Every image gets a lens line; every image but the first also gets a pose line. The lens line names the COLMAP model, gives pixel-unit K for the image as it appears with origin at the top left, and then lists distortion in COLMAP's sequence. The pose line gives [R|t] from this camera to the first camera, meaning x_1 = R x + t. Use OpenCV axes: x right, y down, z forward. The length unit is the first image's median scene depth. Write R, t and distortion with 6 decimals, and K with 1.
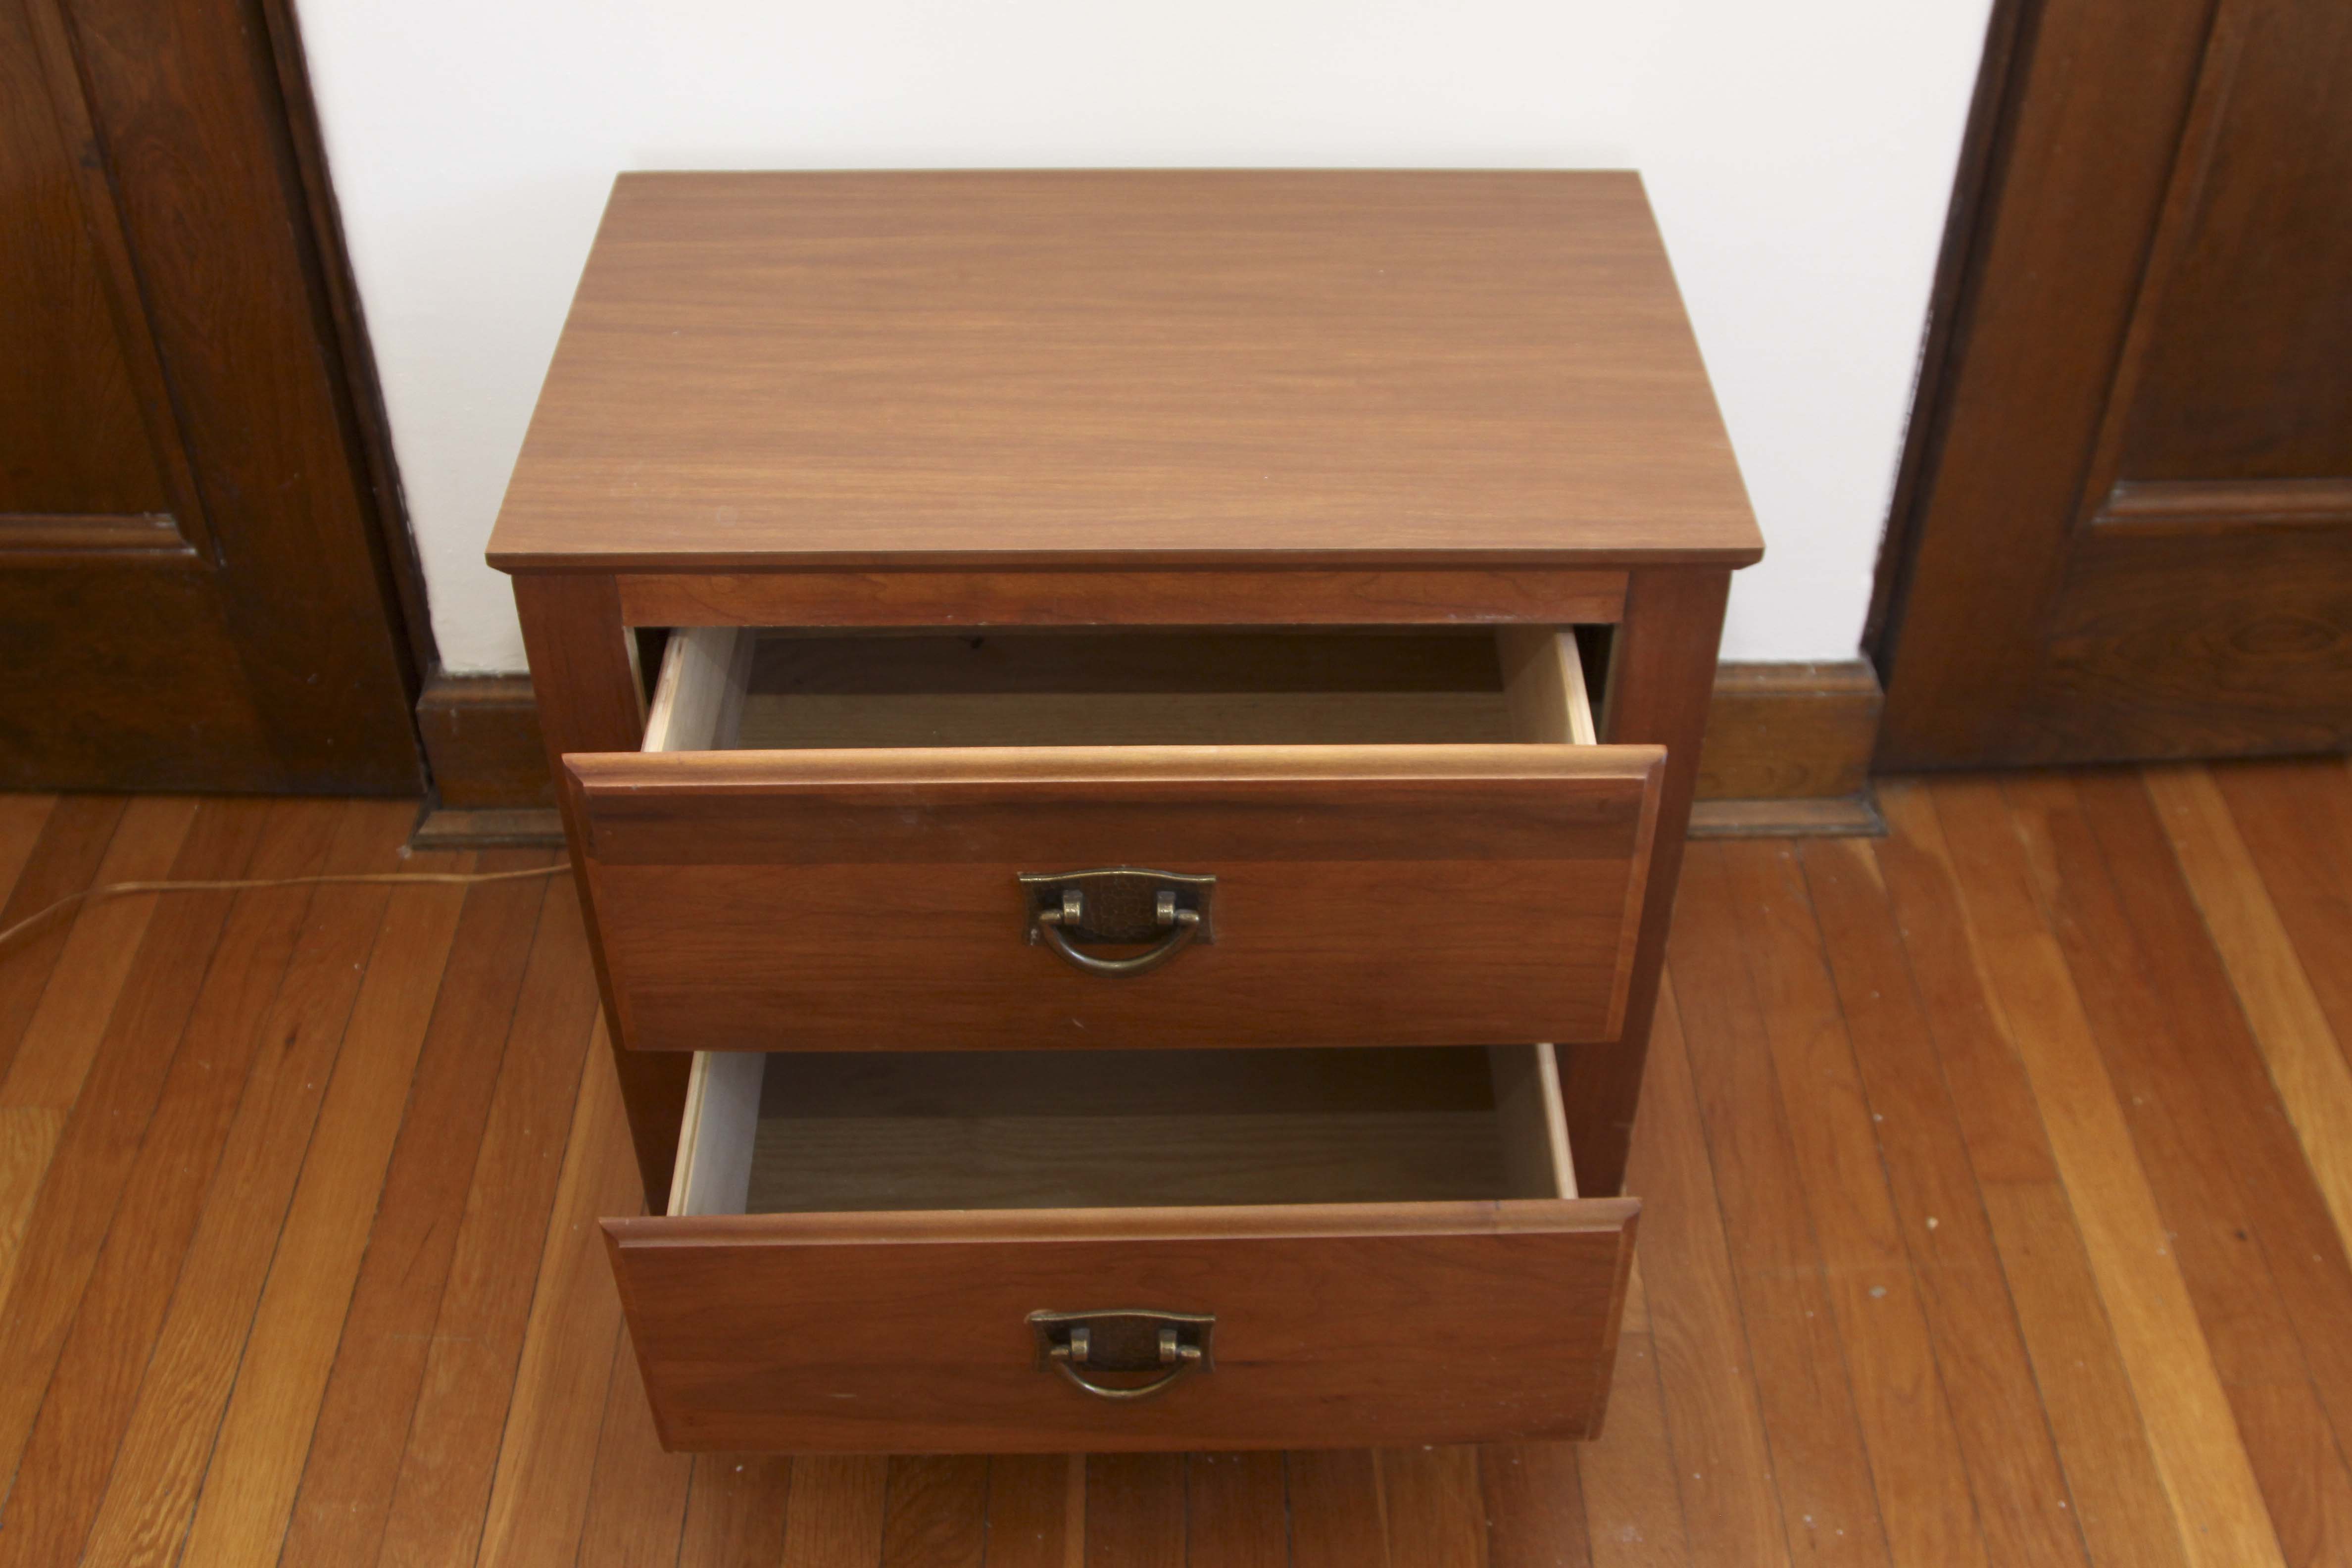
lens RADIAL K [[2488.4, 0, 1190.4], [0, 2488.4, 771.6], [0, 0, 1]] dist [-0.117177, 0.000000]
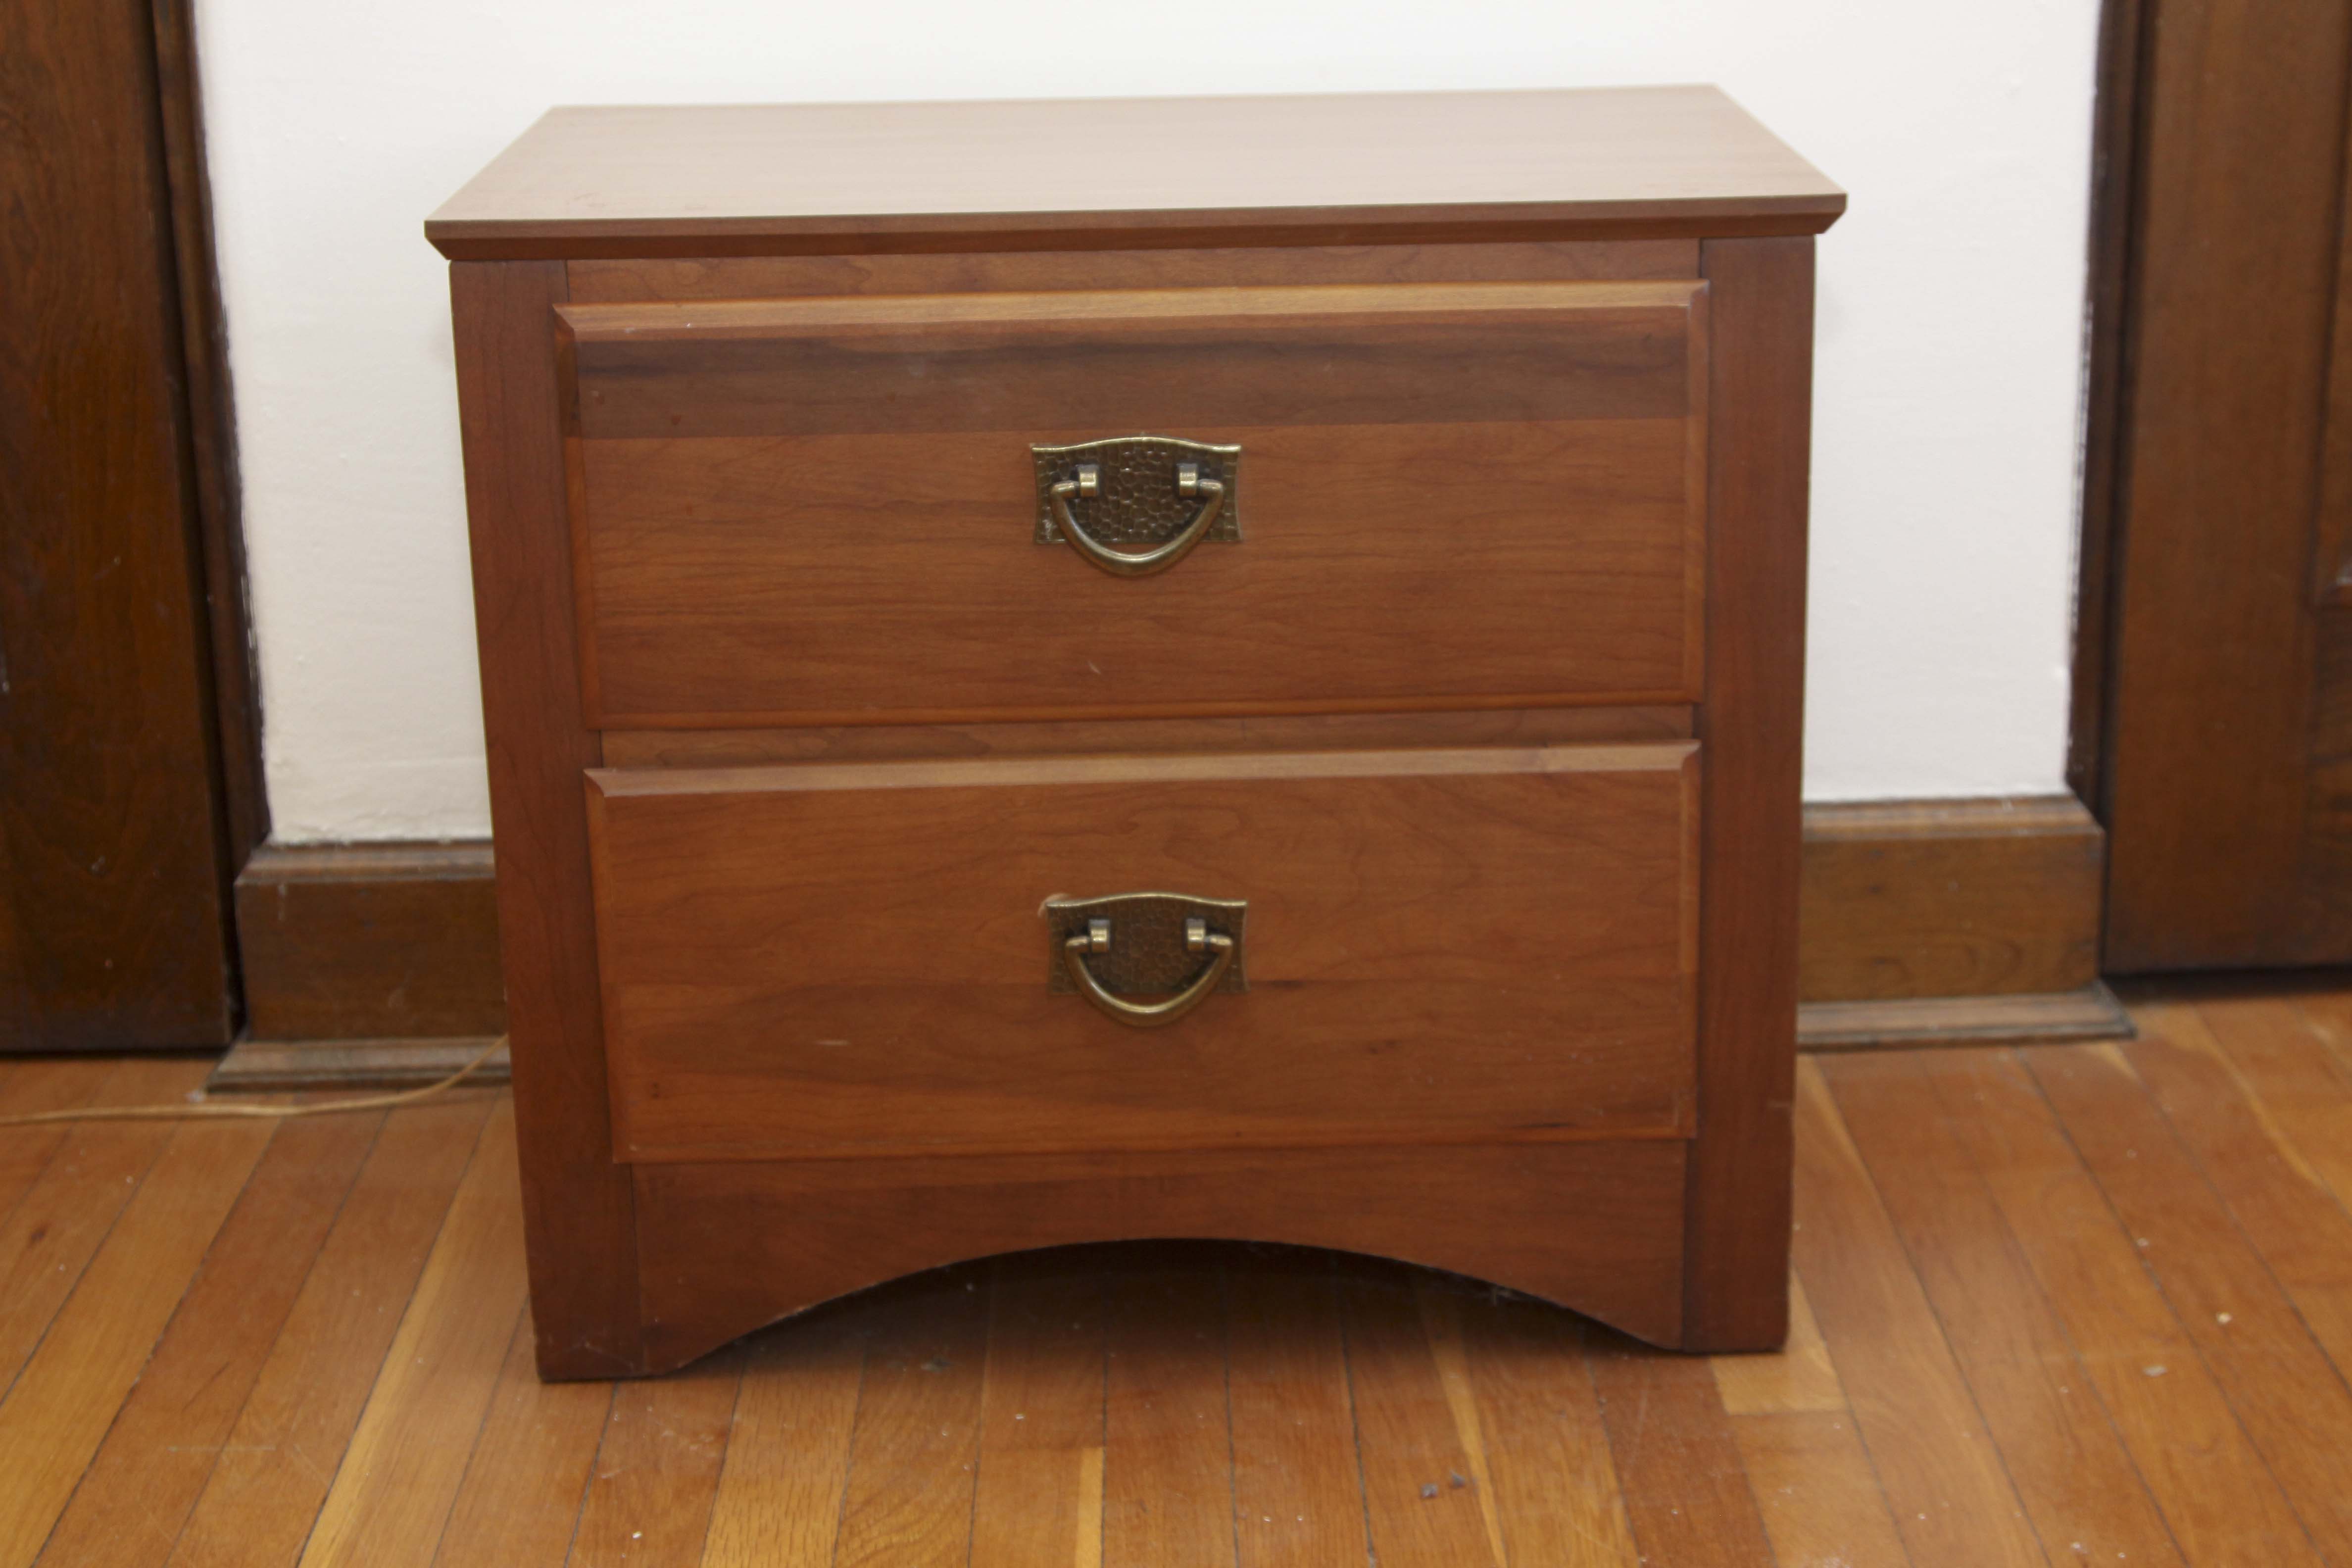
lens RADIAL K [[3814.7, 0, 1200.2], [0, 3814.7, 745.0], [0, 0, 1]] dist [0.006828, 0.000000]
pose [[0.999708, -0.024070, -0.002070, -0.003944], [0.021137, 0.912944, -0.407538, 0.500655], [0.011700, 0.407375, 0.913186, -0.143747]]
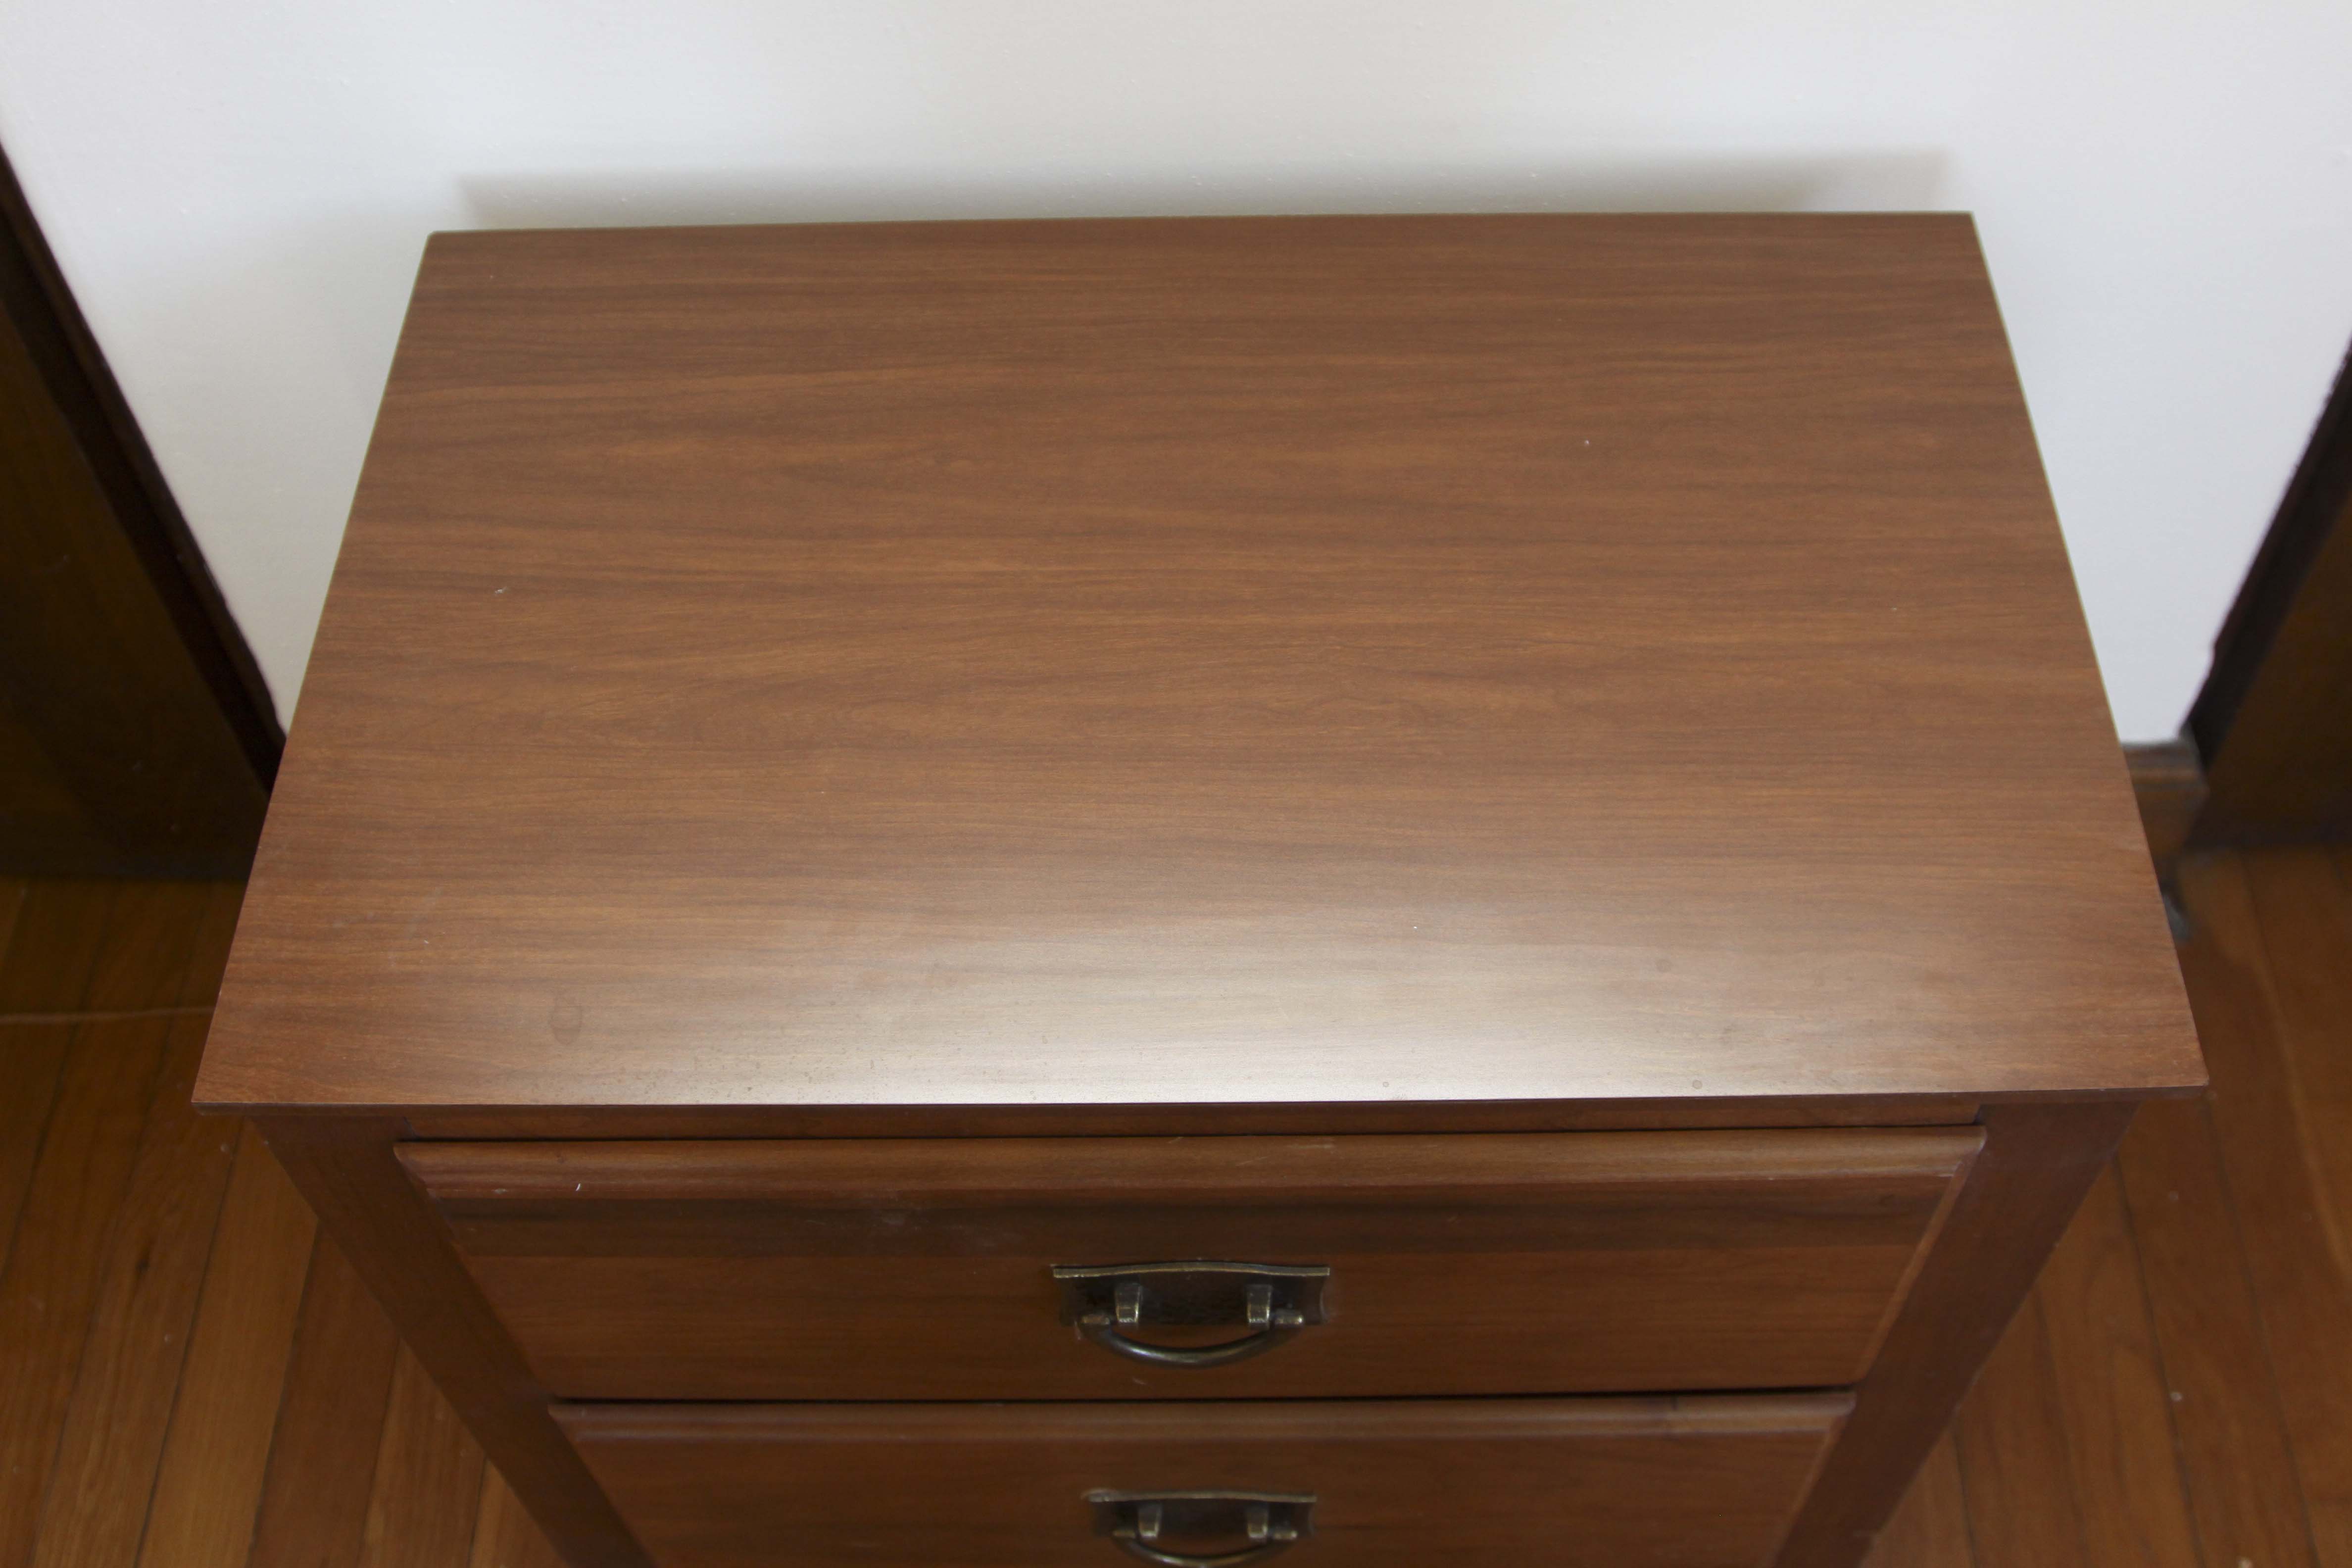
lens RADIAL K [[2488.4, 0, 1196.4], [0, 2488.4, 765.3], [0, 0, 1]] dist [-0.117177, 0.000000]
pose [[0.999510, -0.001466, -0.031252, -0.004223], [0.008415, 0.974689, 0.223405, -0.238454], [0.030134, -0.223559, 0.974224, 0.312478]]
